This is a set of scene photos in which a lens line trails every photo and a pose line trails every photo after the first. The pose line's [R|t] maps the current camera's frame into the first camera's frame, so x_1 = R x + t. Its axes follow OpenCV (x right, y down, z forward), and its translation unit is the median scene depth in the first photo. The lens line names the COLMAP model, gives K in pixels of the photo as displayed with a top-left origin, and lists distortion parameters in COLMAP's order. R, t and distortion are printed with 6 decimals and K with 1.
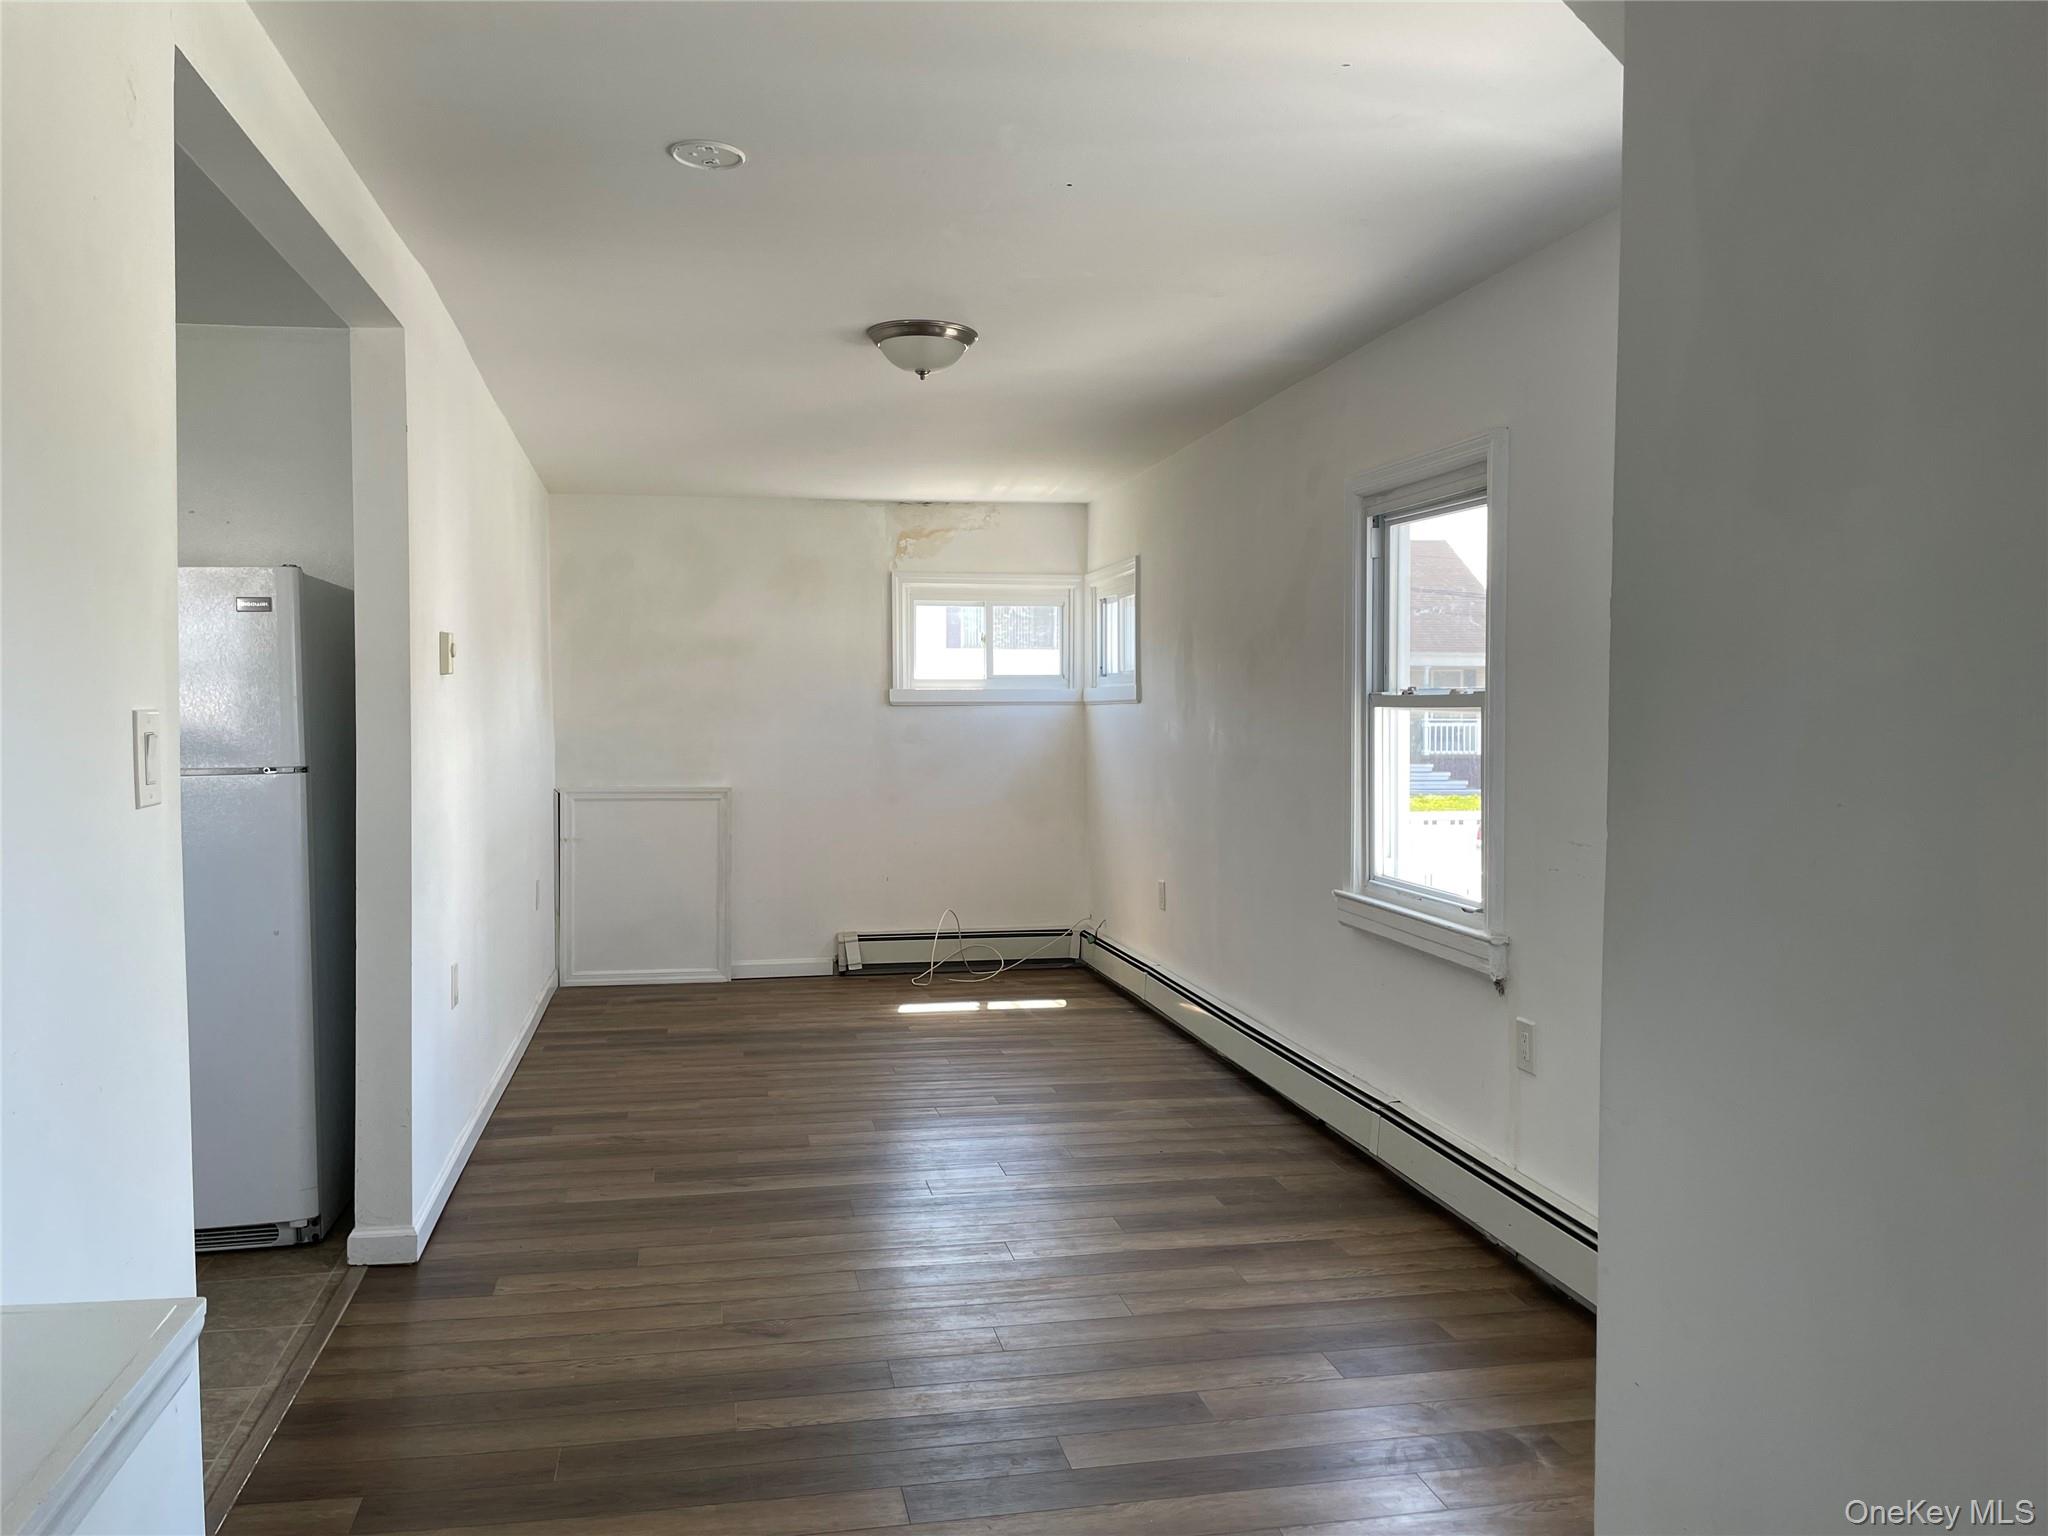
lens RADIAL K [[1554.4, 0, 1029.9], [0, 1554.4, 756.9], [0, 0, 1]] dist [0.074222, -0.087143]
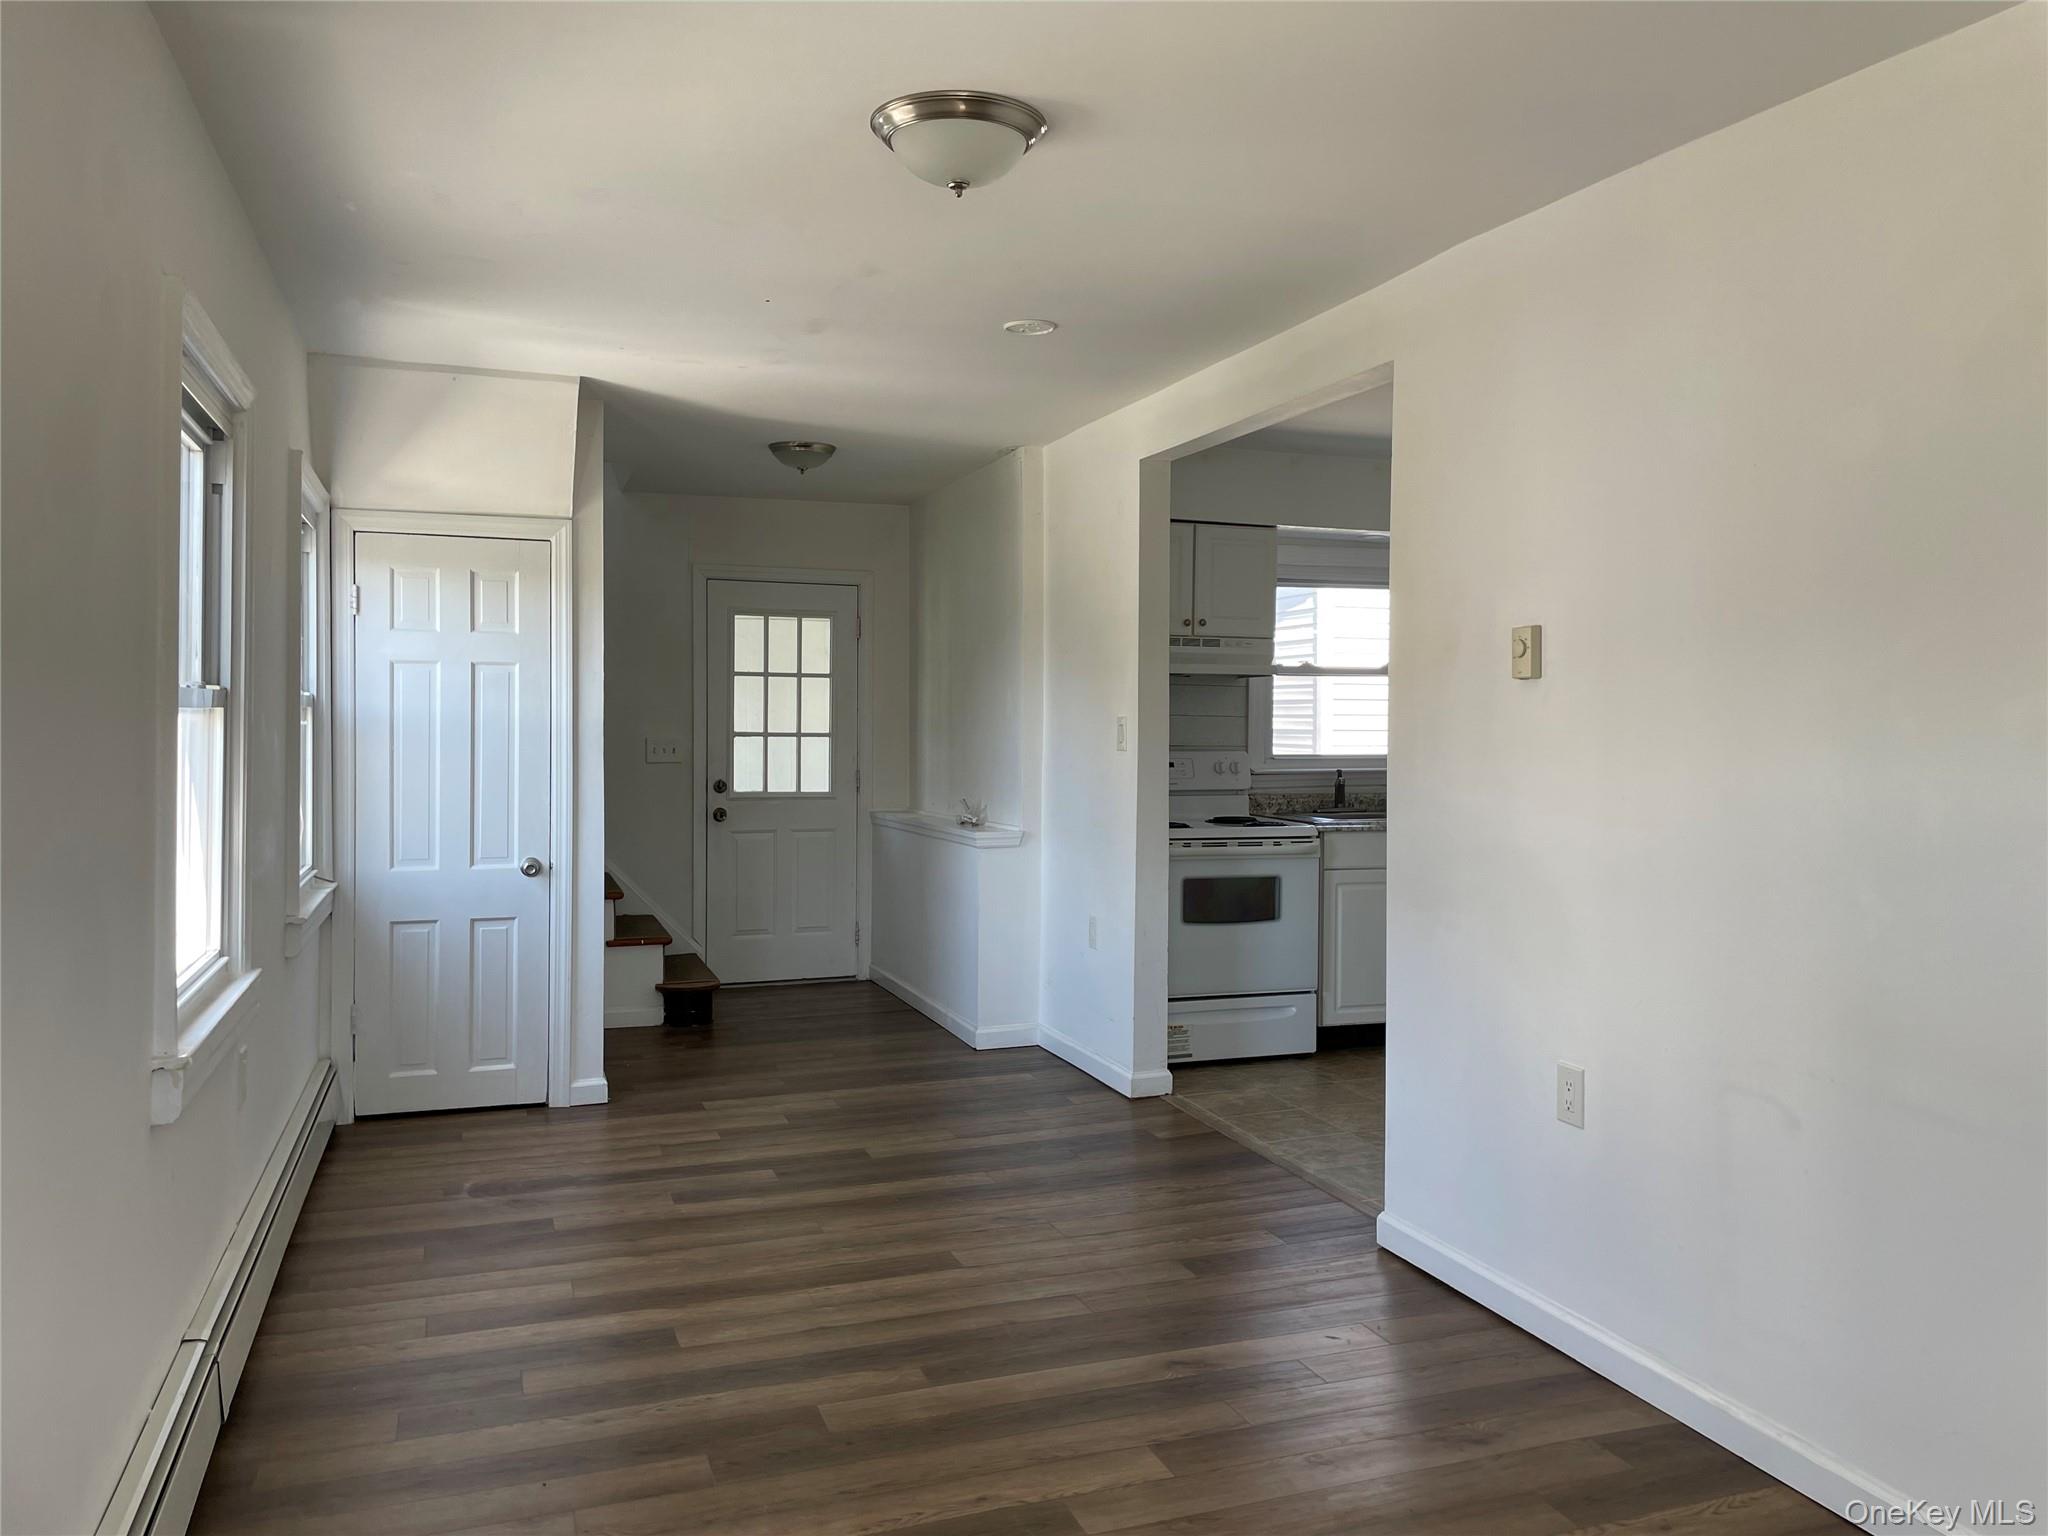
lens RADIAL K [[1554.4, 0, 1029.9], [0, 1554.4, 756.9], [0, 0, 1]] dist [0.074222, -0.087143]
pose [[-0.990964, -0.002833, -0.134099, -0.017268], [-0.011087, 0.998086, 0.060844, -0.071023], [0.133670, 0.061781, -0.989098, 2.126821]]
